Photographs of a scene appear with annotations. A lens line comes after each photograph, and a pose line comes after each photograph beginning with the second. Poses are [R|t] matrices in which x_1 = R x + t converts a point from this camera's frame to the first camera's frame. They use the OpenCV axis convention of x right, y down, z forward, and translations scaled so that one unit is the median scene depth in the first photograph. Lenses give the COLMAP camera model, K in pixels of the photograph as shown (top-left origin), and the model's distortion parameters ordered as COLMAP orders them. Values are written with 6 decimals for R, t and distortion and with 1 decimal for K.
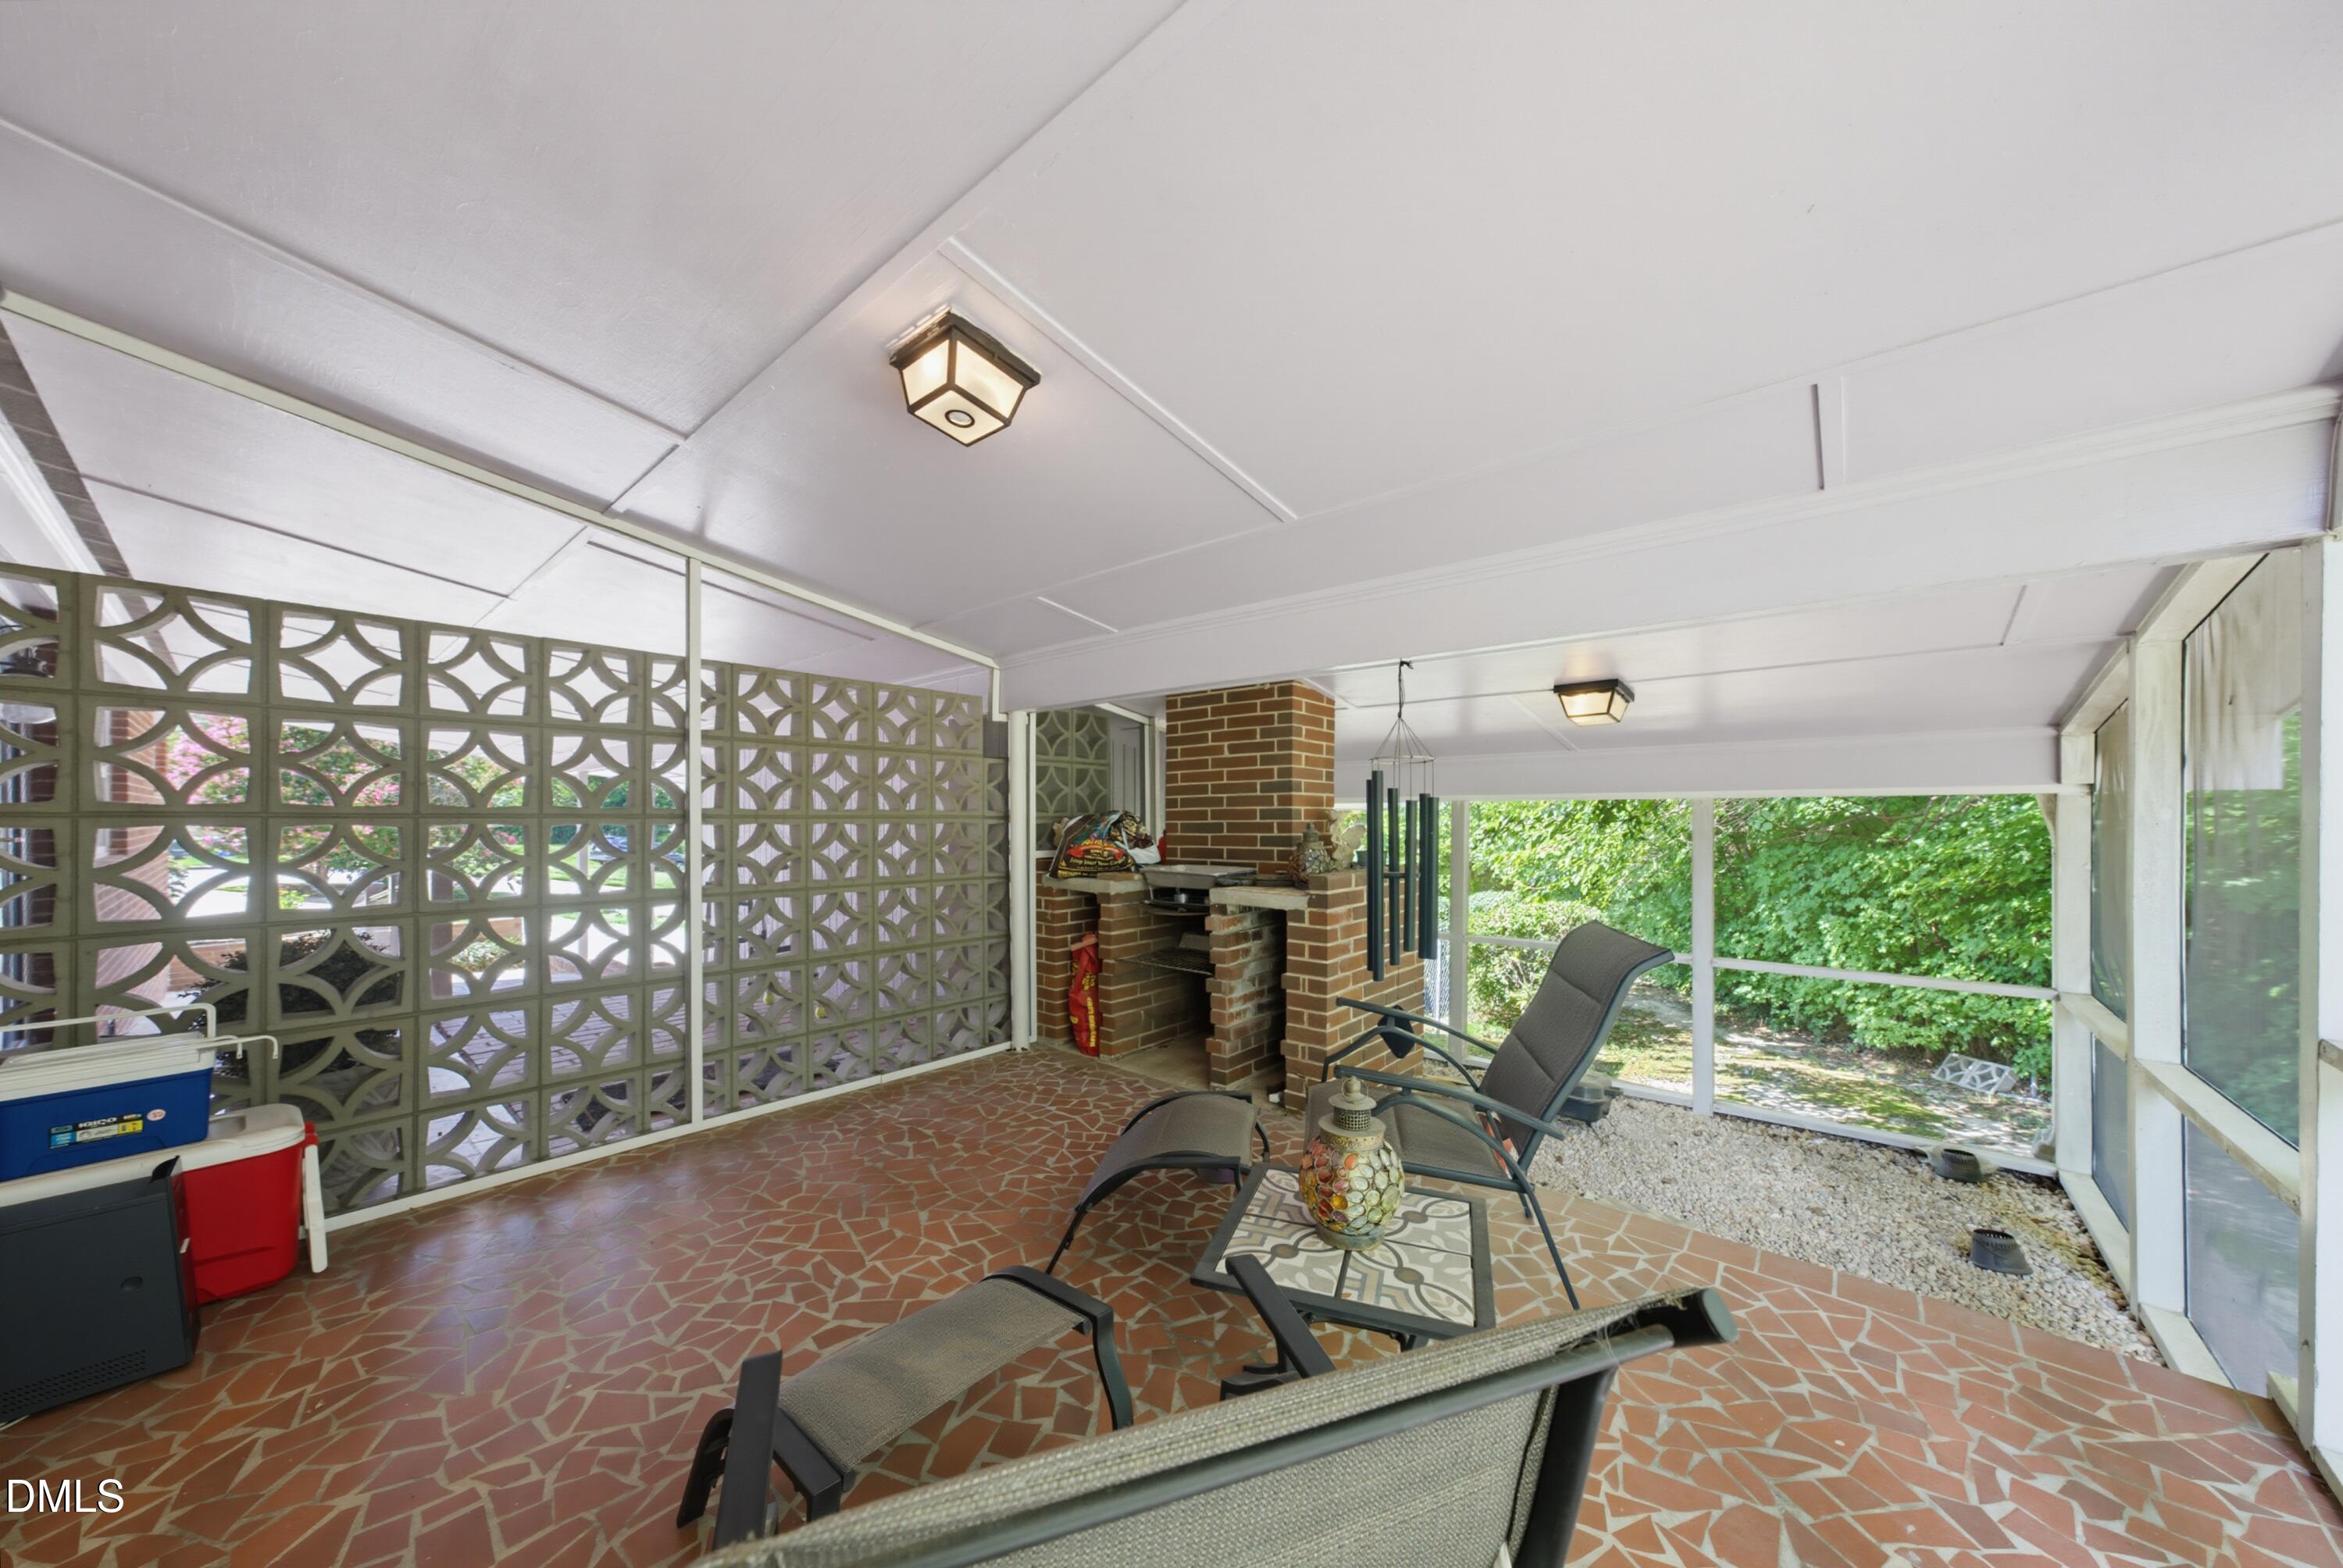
lens RADIAL K [[802.6, 0, 1170.9], [0, 802.6, 824.5], [0, 0, 1]] dist [-0.000987, 0.000012]
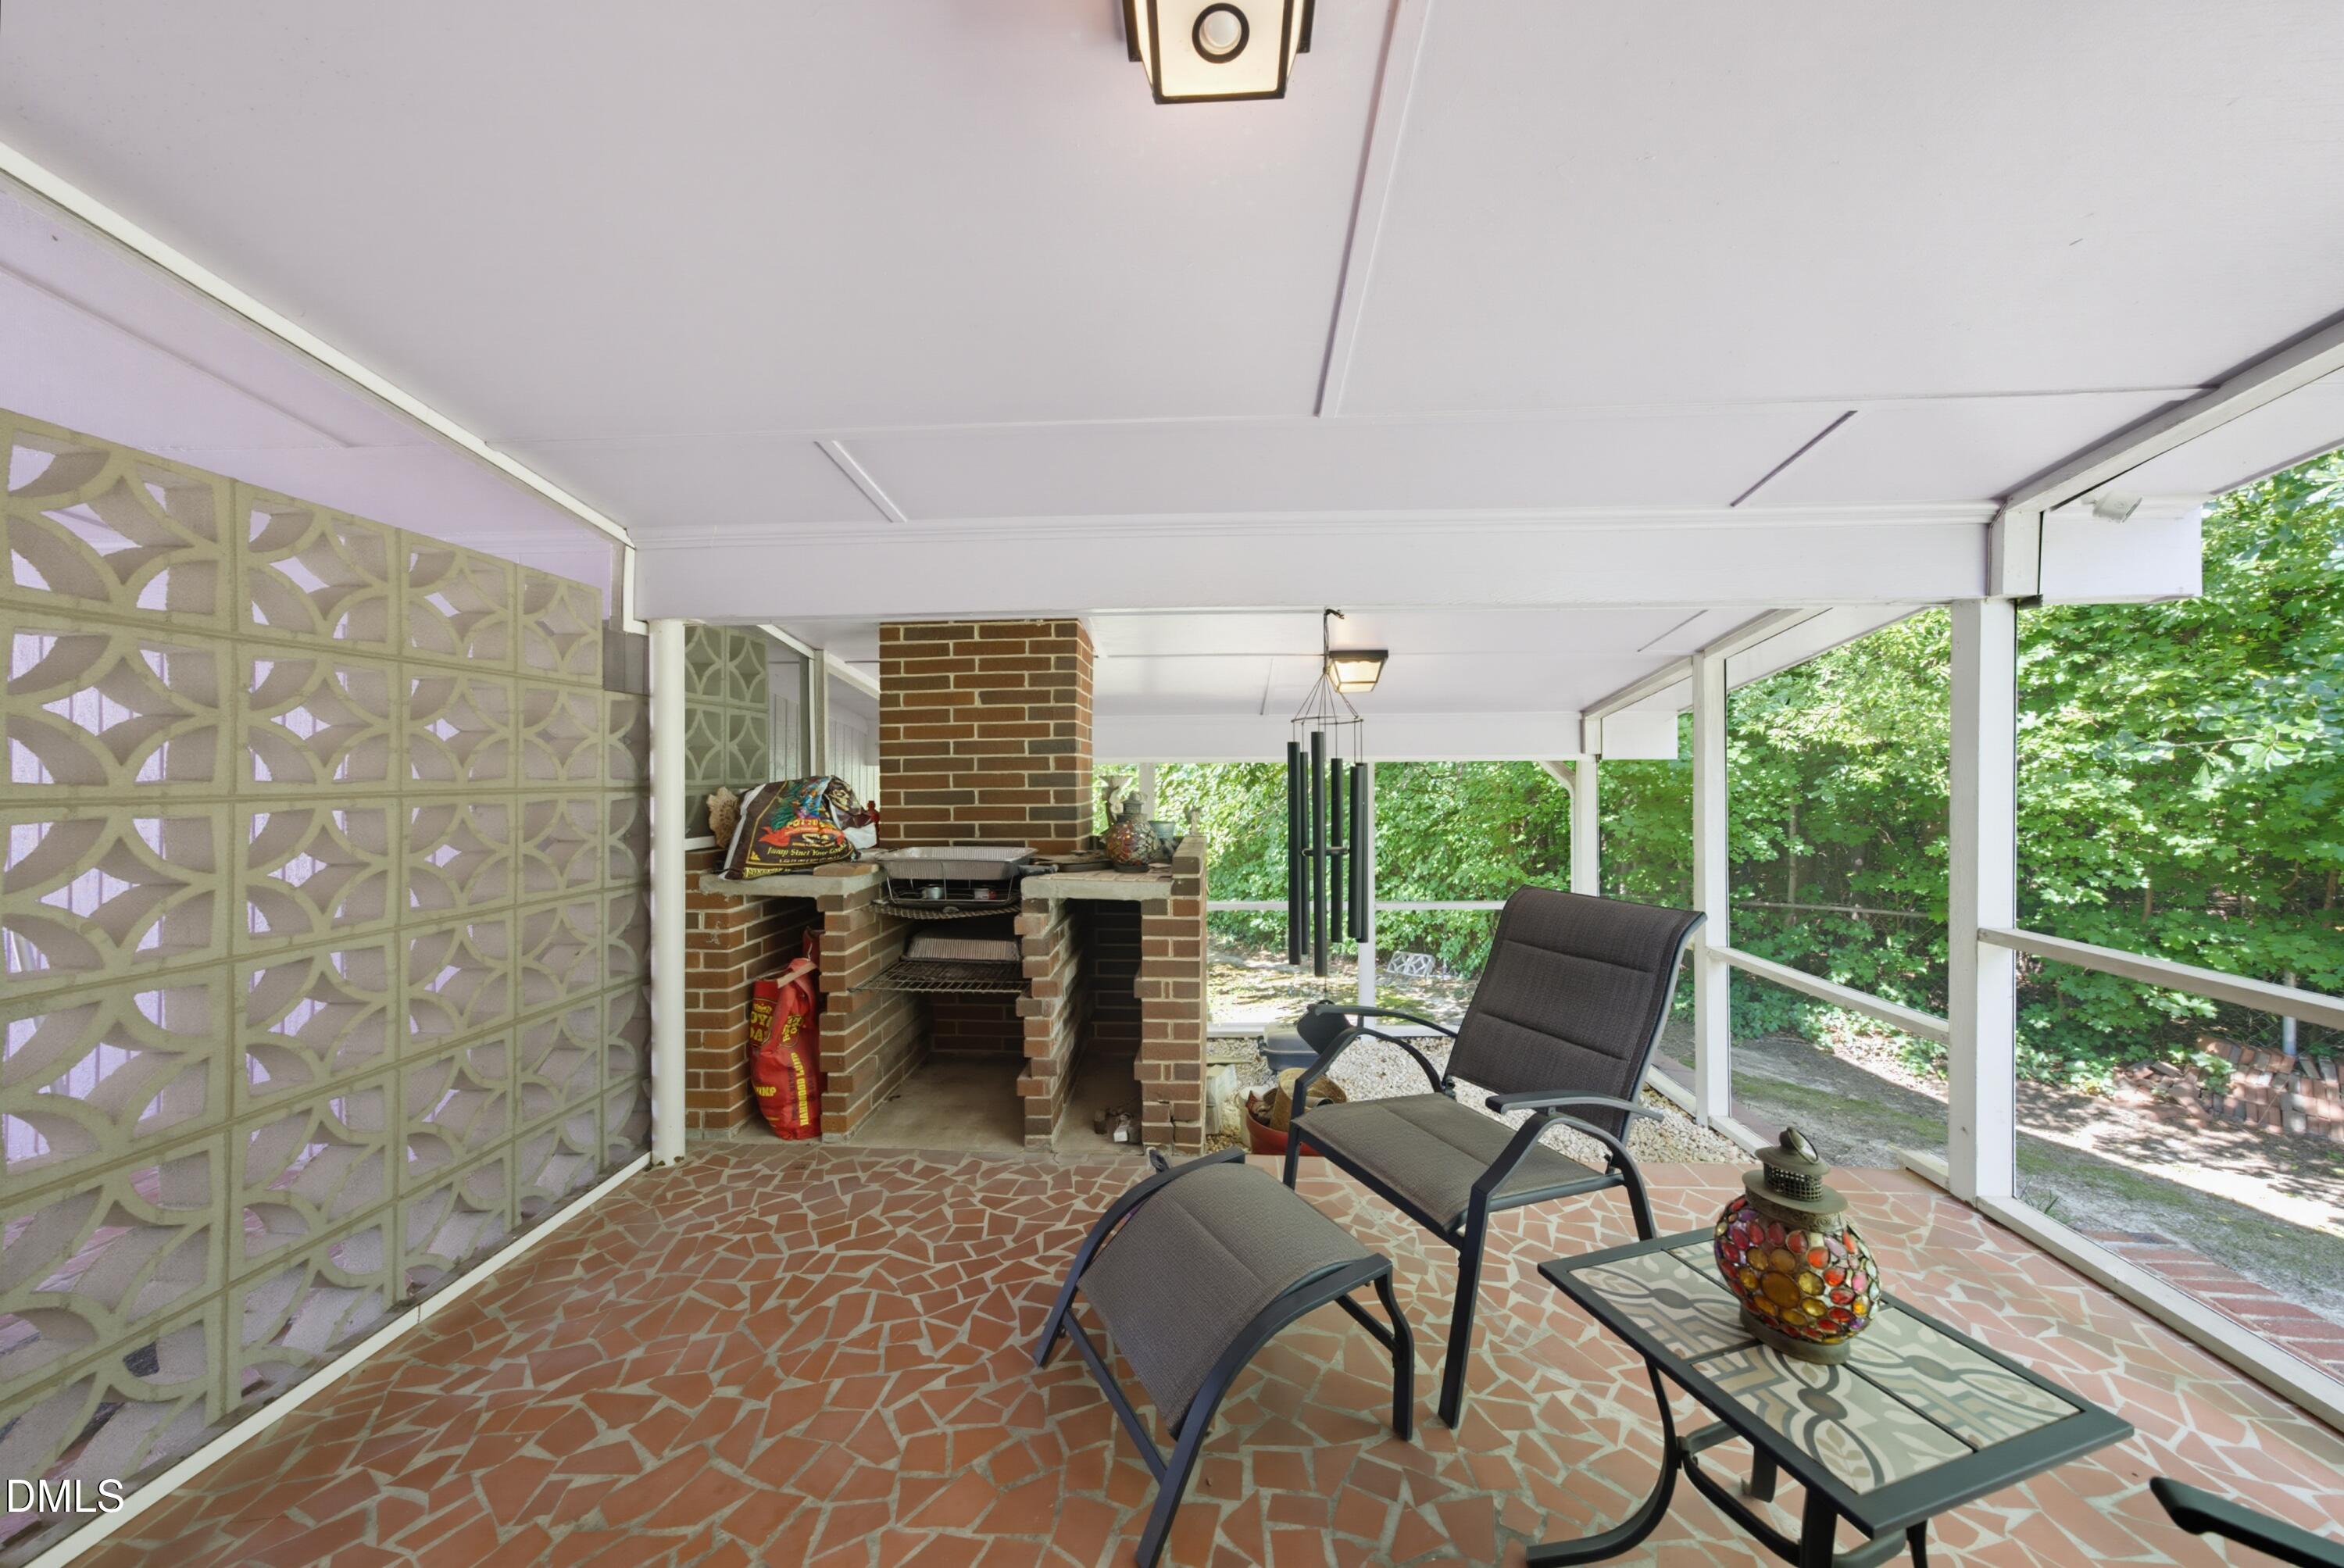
lens RADIAL K [[795.7, 0, 1167.6], [0, 795.7, 761.8], [0, 0, 1]] dist [-0.016887, 0.010649]
pose [[0.802647, 0.004480, 0.596438, -0.247892], [0.013140, 0.999596, -0.025191, -0.008649], [-0.596310, 0.028057, 0.802264, 0.267415]]
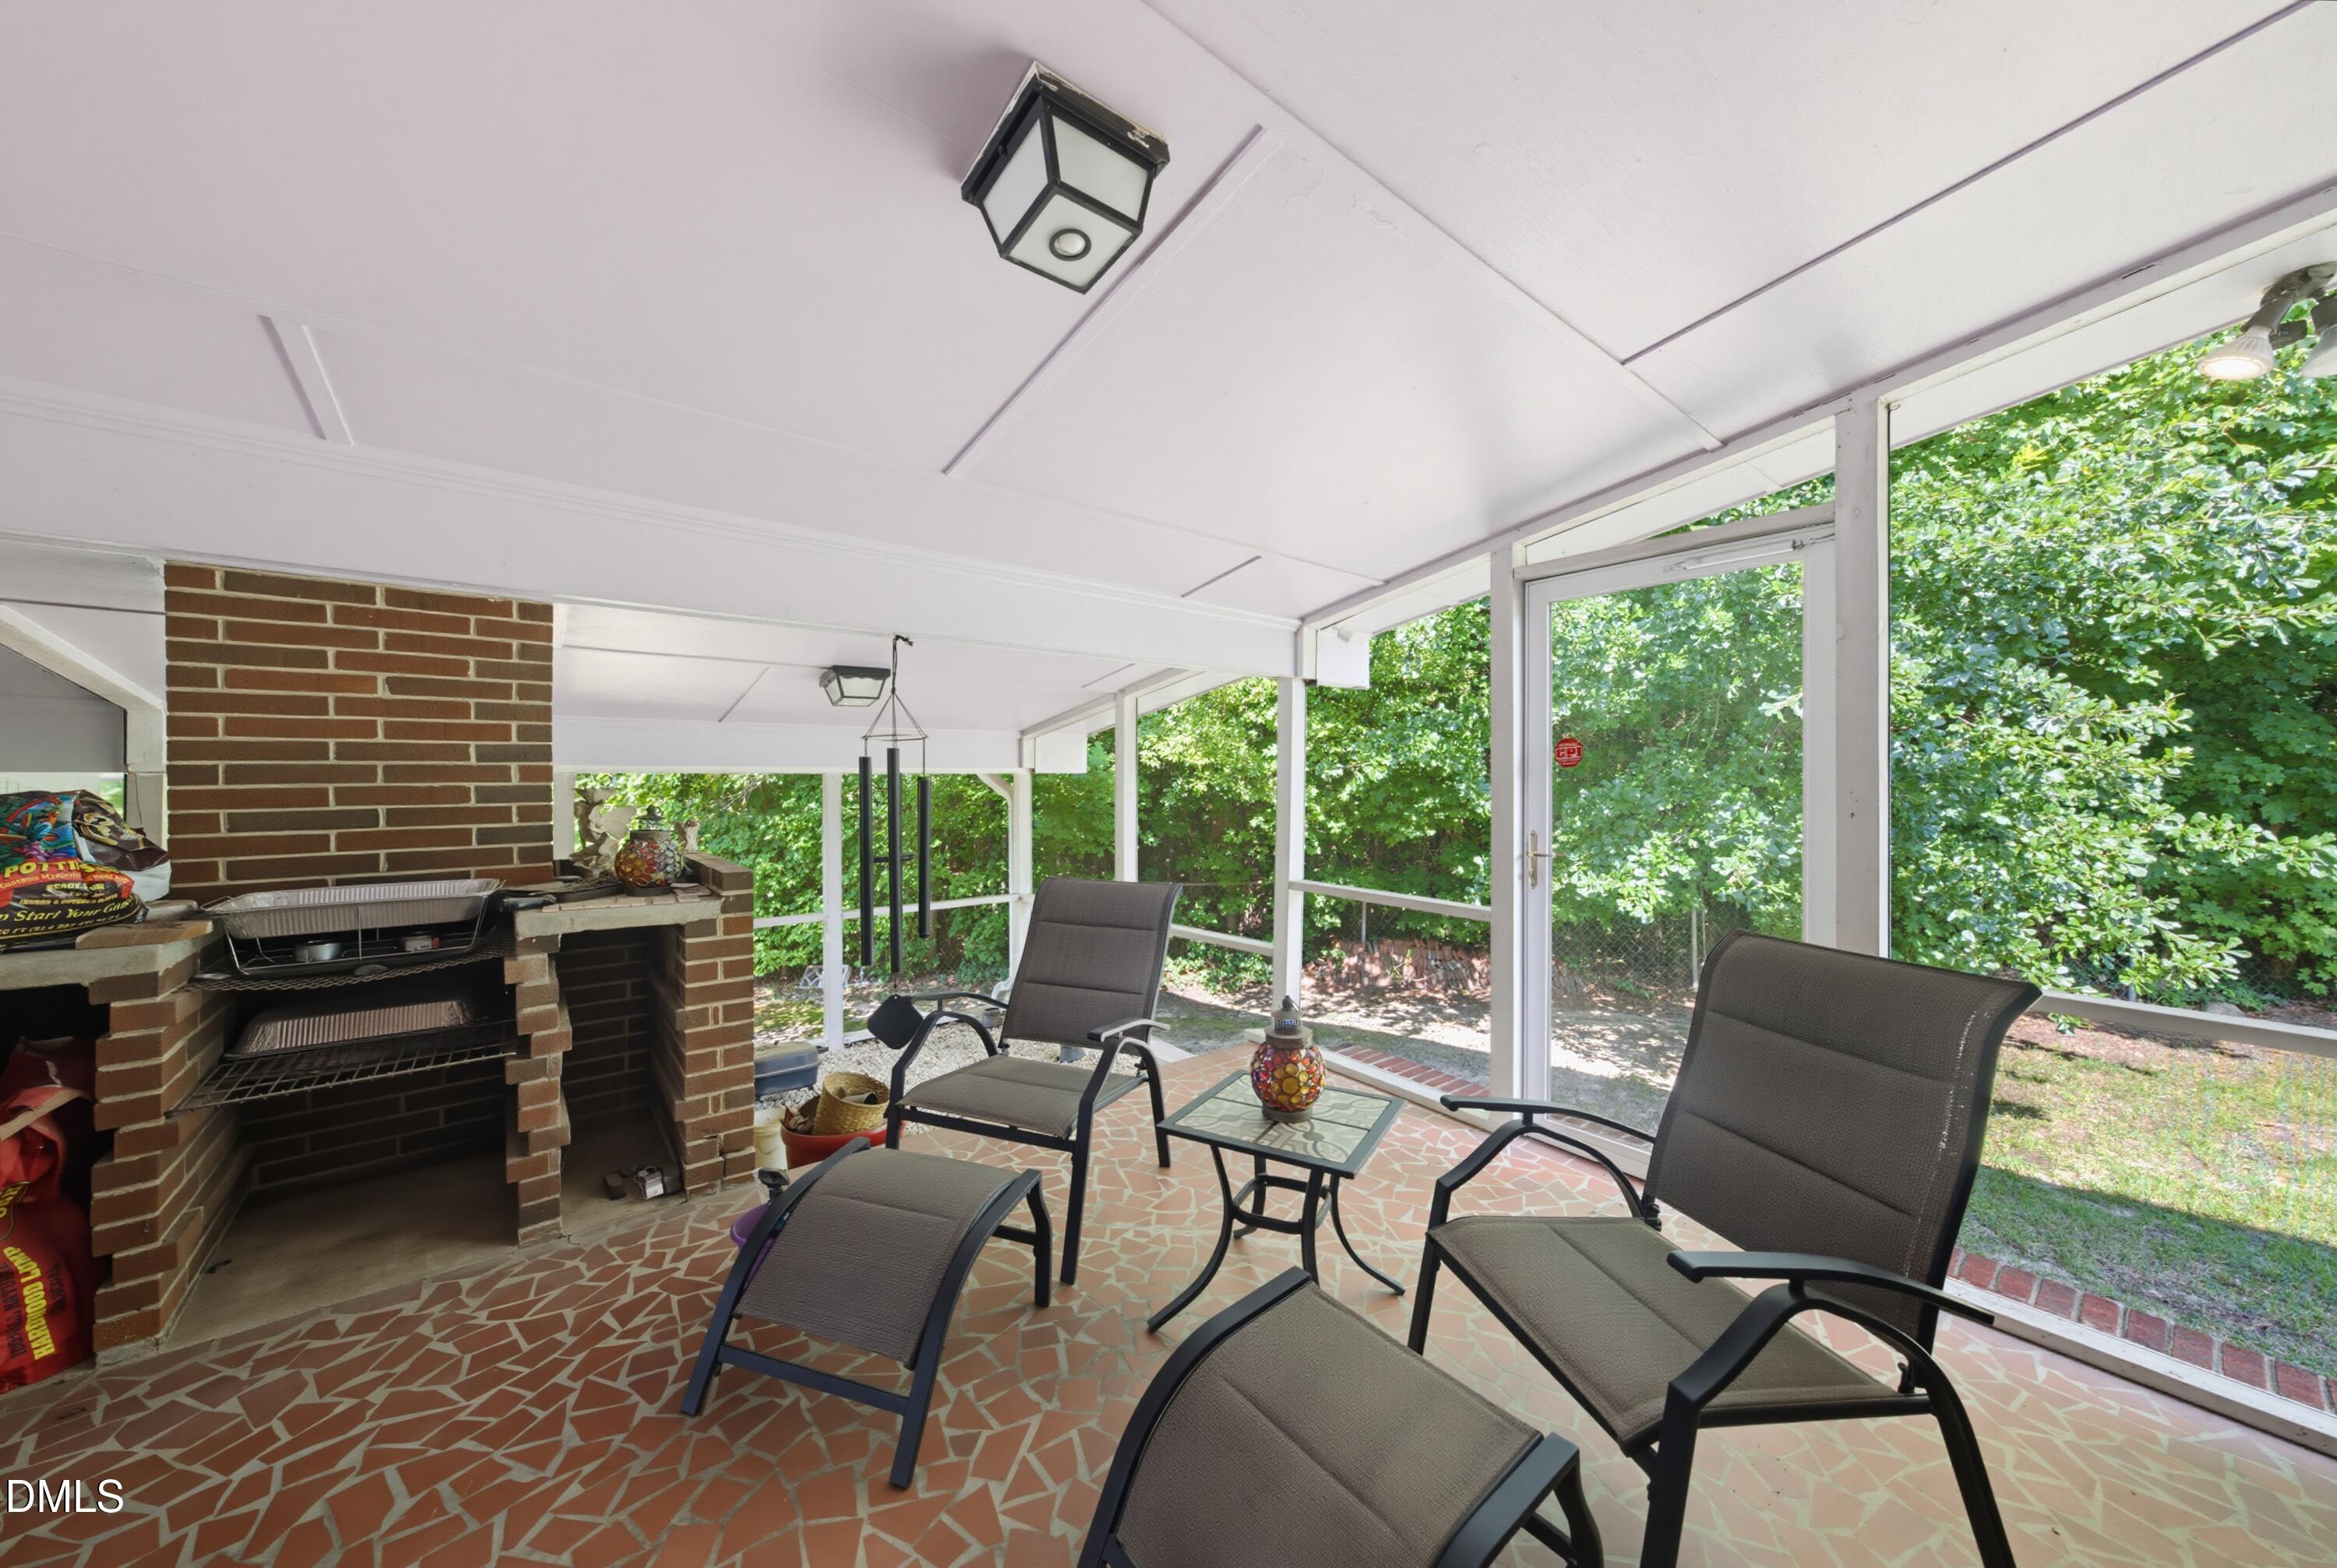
lens RADIAL K [[811.6, 0, 1136.3], [0, 811.6, 778.1], [0, 0, 1]] dist [-0.000055, 0.007032]
pose [[0.219612, 0.001631, 0.975586, -0.393322], [0.015869, 0.999860, -0.005244, -0.013396], [-0.975458, 0.016633, 0.219555, 0.337214]]
